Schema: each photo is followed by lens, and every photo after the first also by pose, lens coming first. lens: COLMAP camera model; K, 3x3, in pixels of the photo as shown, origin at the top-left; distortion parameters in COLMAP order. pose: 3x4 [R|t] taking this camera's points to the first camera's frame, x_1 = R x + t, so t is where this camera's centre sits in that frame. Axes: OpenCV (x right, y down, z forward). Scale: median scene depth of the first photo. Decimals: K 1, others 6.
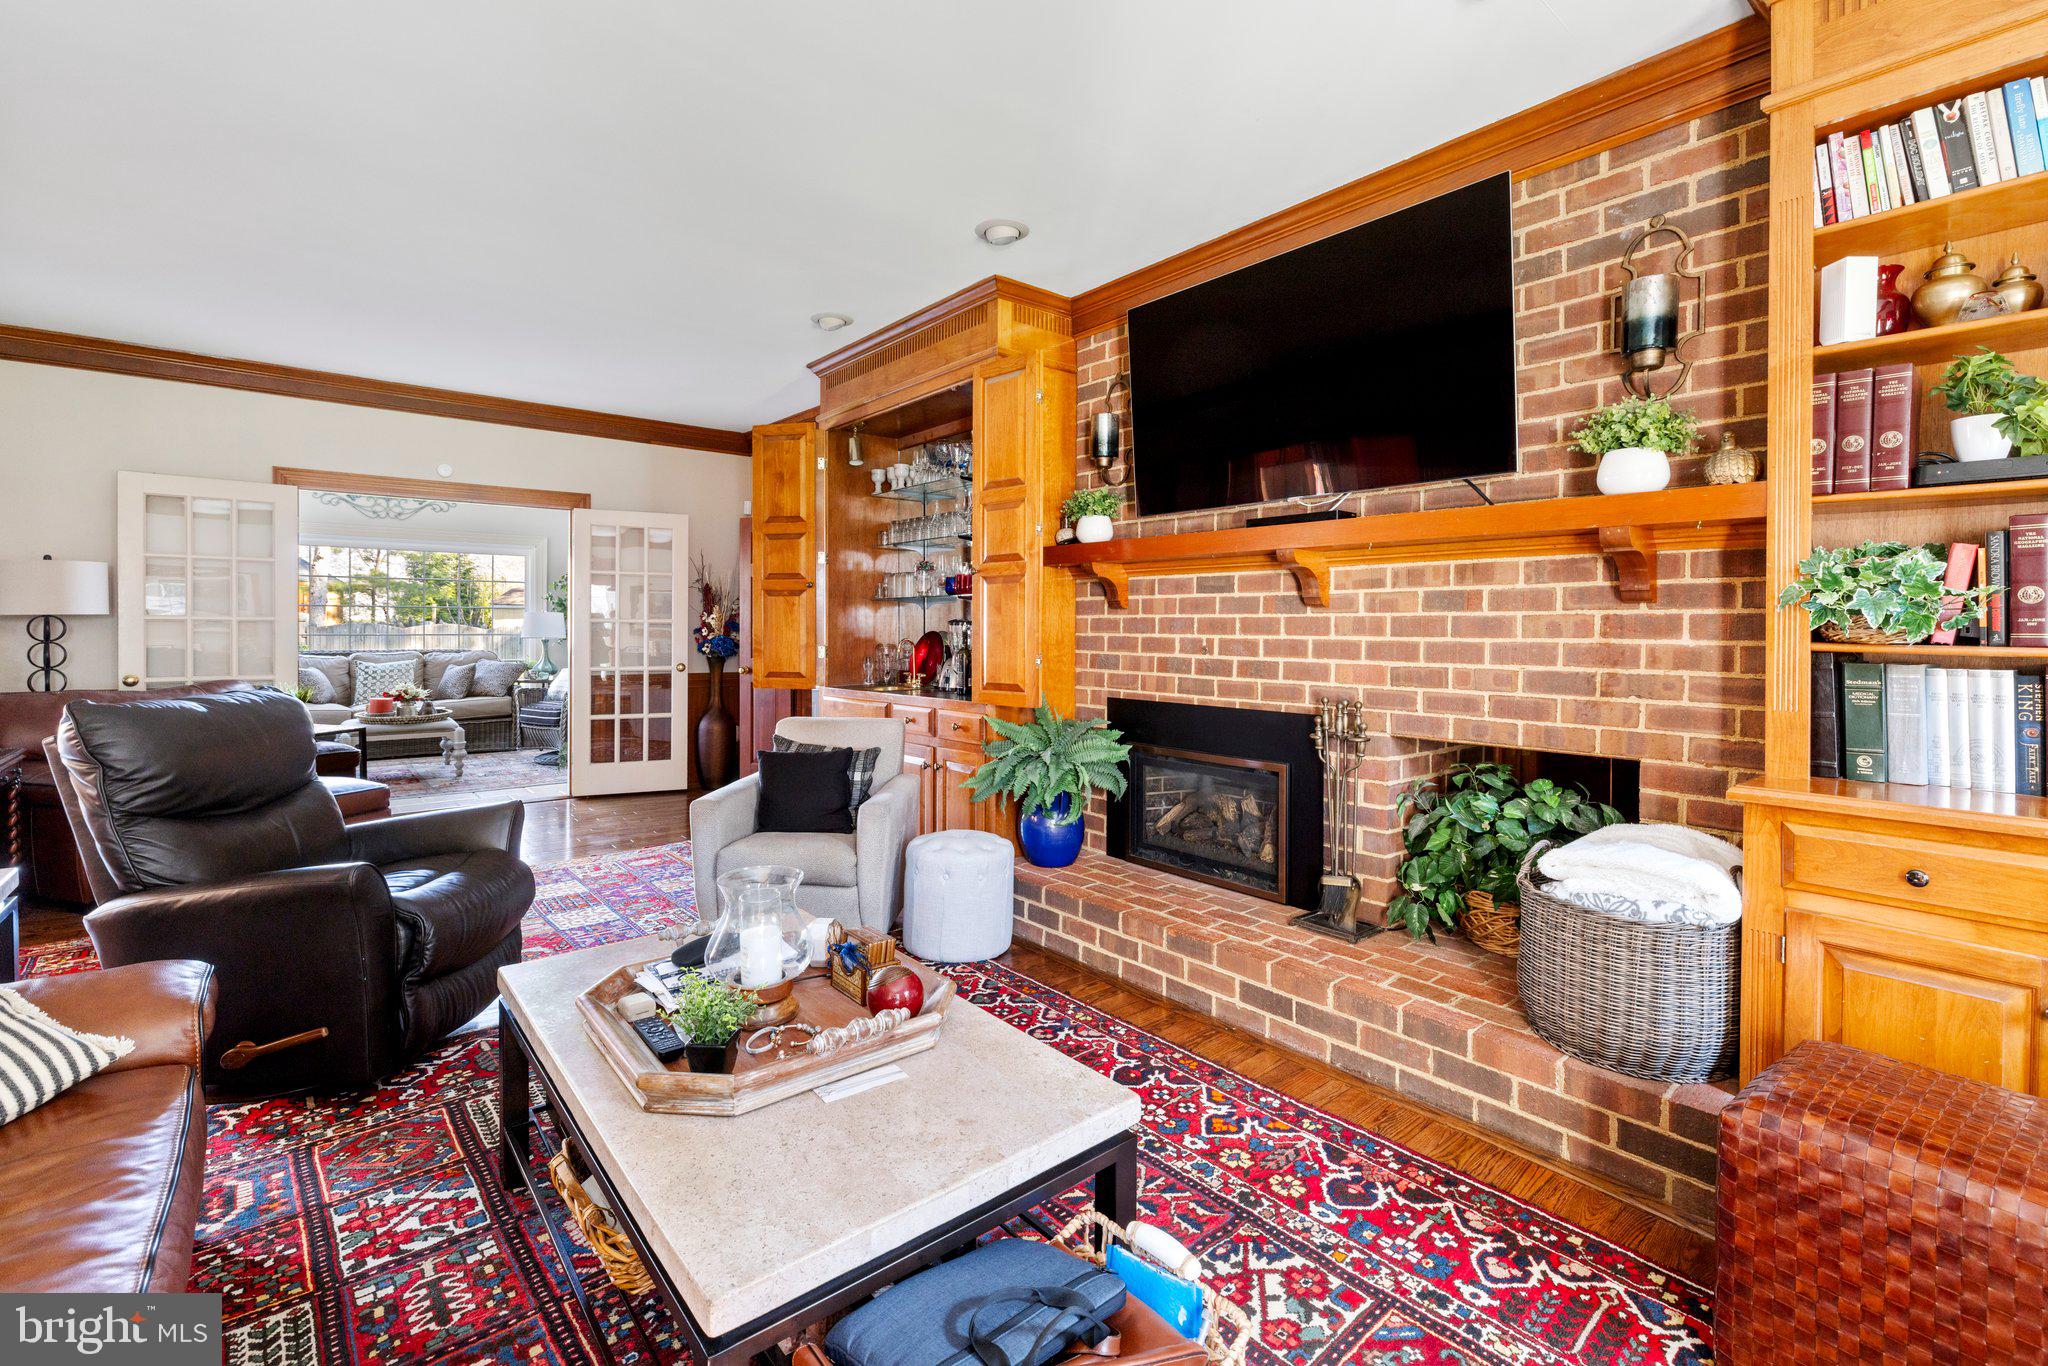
lens RADIAL K [[889.8, 0, 1015.4], [0, 889.8, 624.2], [0, 0, 1]] dist [-0.001851, 0.000343]
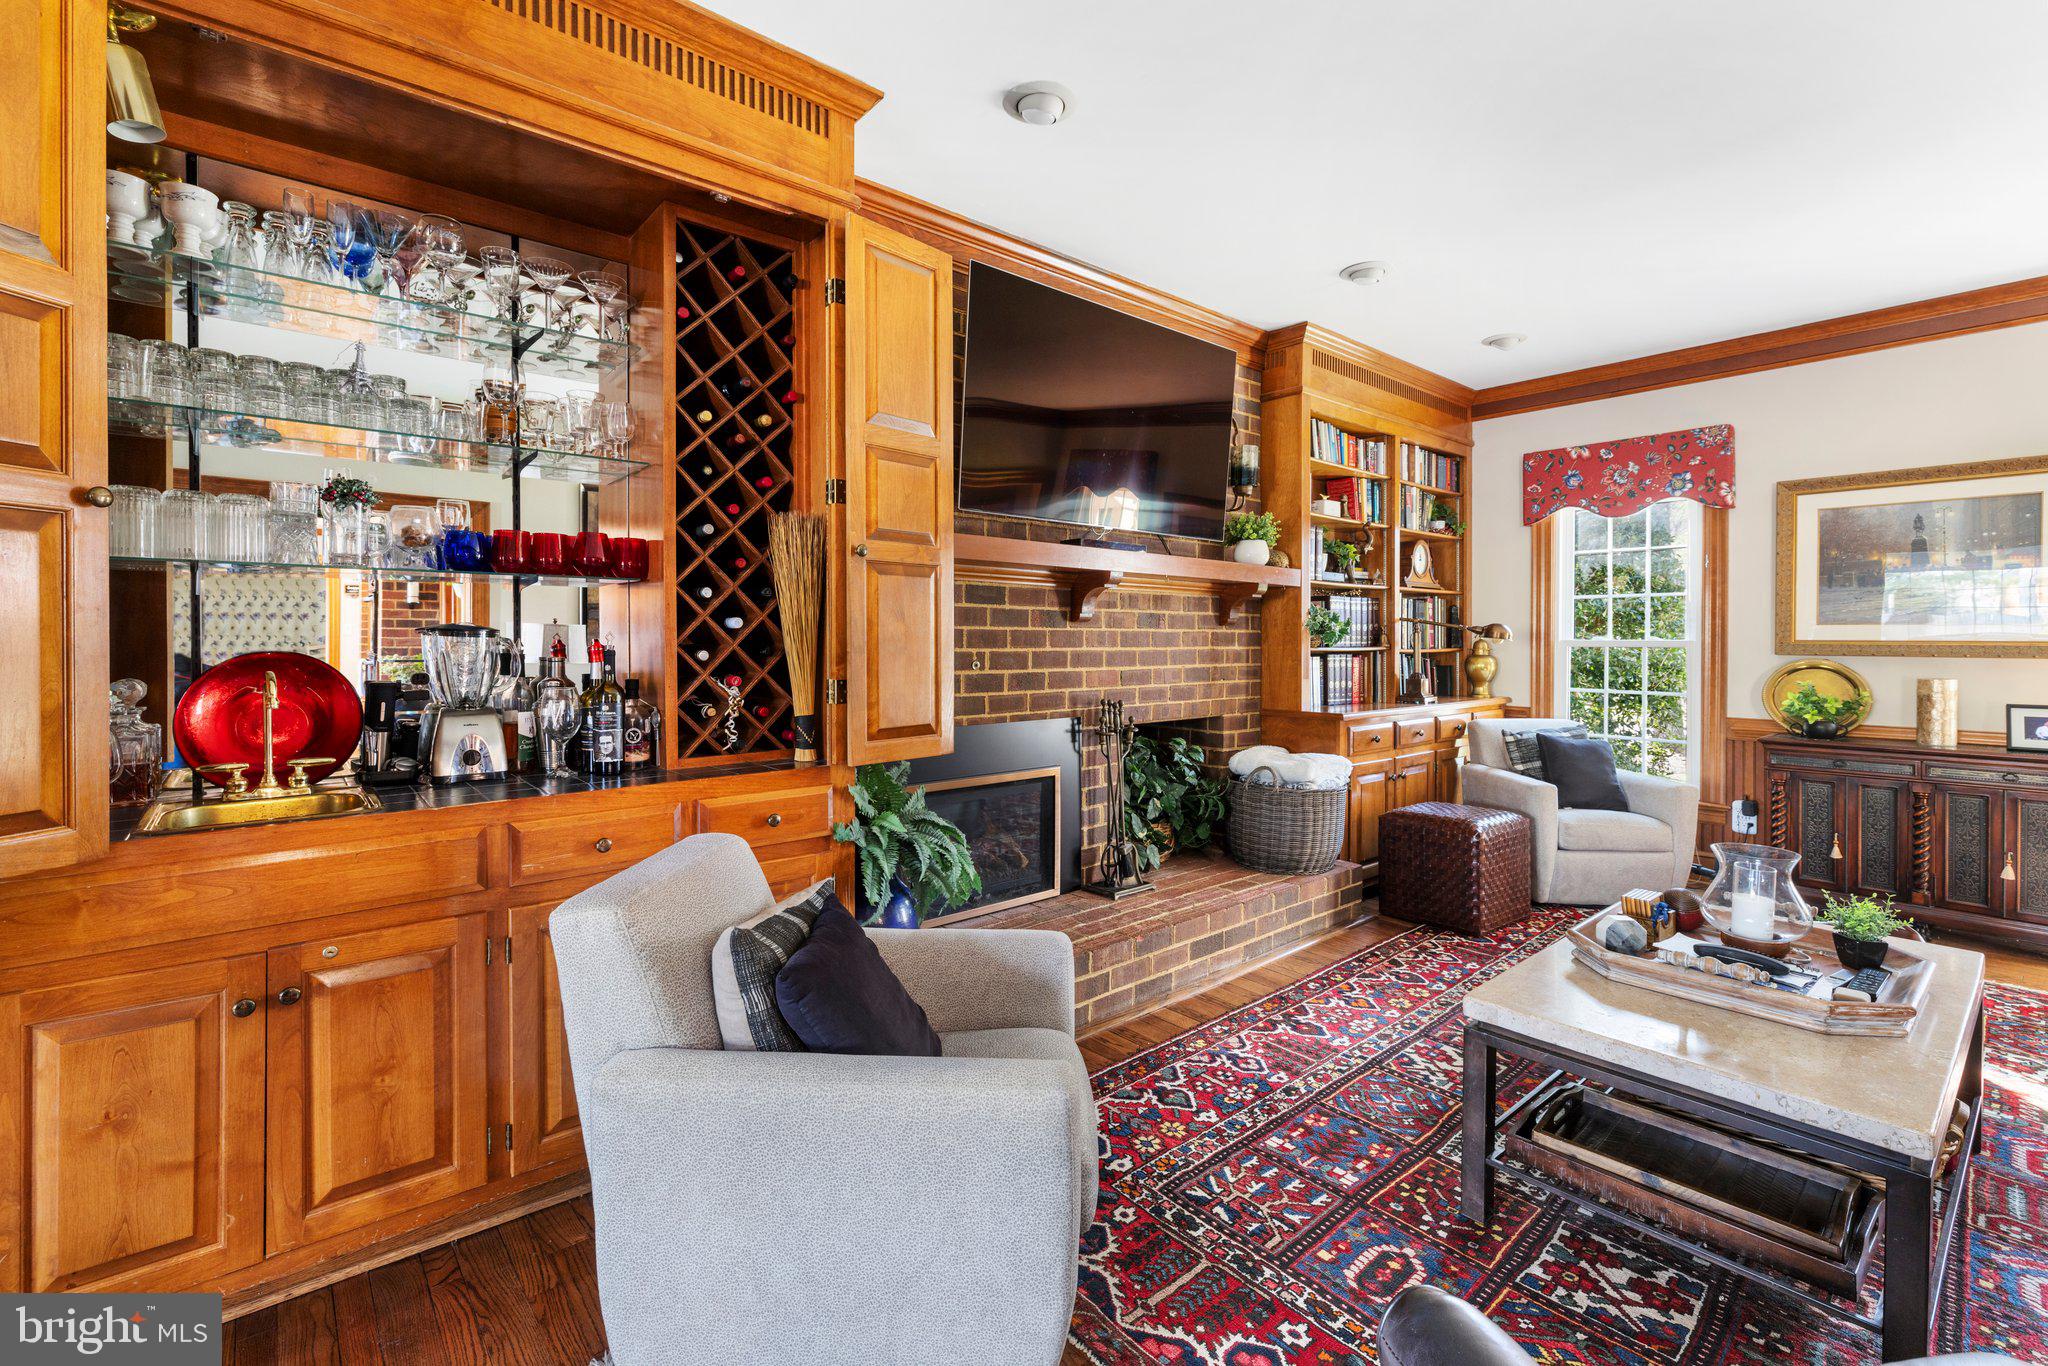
lens RADIAL K [[889.8, 0, 1015.8], [0, 889.8, 651.8], [0, 0, 1]] dist [-0.001851, 0.000343]
pose [[-0.006529, -0.013130, 0.999892, -0.978505], [-0.000539, 0.999914, 0.013127, 0.004518], [-0.999979, -0.000453, -0.006535, 1.338132]]
